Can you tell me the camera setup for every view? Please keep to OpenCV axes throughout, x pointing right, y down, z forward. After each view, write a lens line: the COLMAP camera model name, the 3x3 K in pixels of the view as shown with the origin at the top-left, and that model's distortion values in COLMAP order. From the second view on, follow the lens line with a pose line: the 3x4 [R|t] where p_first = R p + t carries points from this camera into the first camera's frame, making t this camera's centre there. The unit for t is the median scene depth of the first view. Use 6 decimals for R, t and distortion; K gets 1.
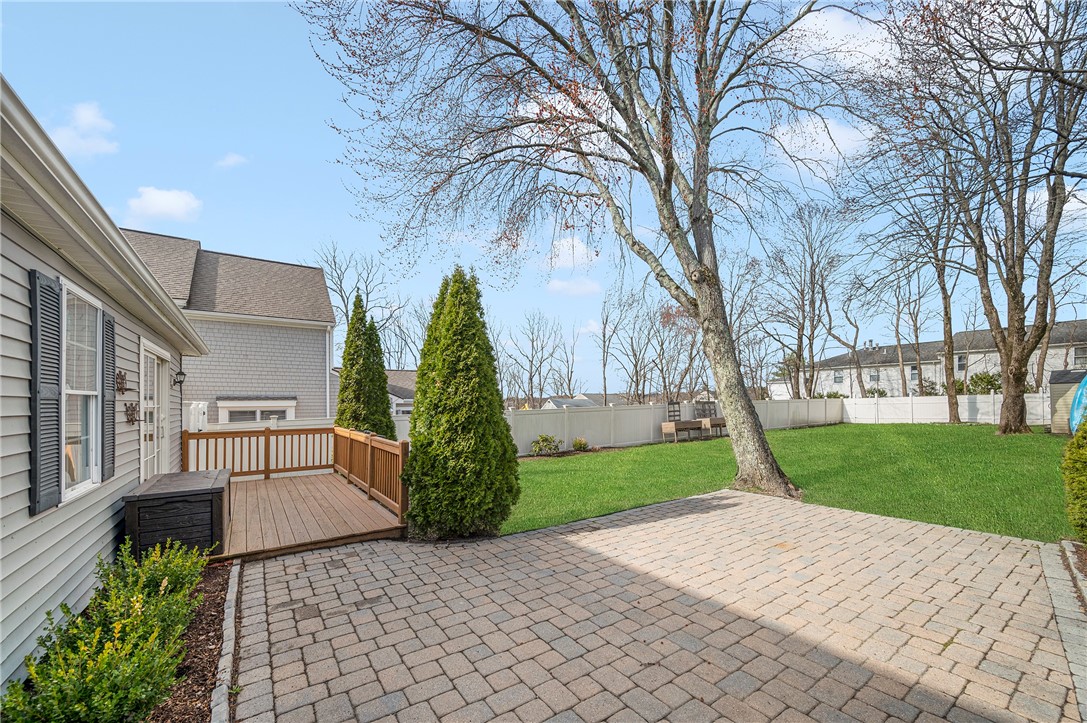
lens RADIAL K [[428.9, 0, 554.6], [0, 428.9, 400.9], [0, 0, 1]] dist [-0.001950, -0.000171]
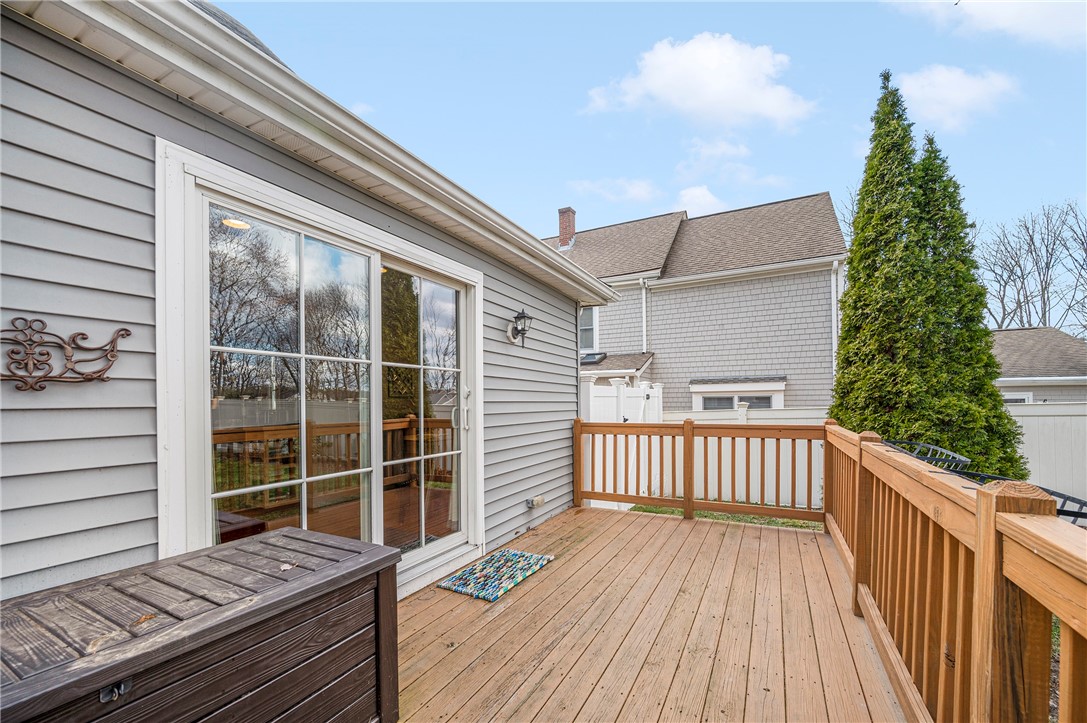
lens RADIAL K [[428.9, 0, 554.6], [0, 428.9, 400.9], [0, 0, 1]] dist [-0.001950, -0.000171]
pose [[0.458027, -0.000073, -0.888939, -0.188511], [0.013525, 0.999885, 0.006886, 0.022280], [0.888836, -0.015177, 0.457975, 0.411049]]
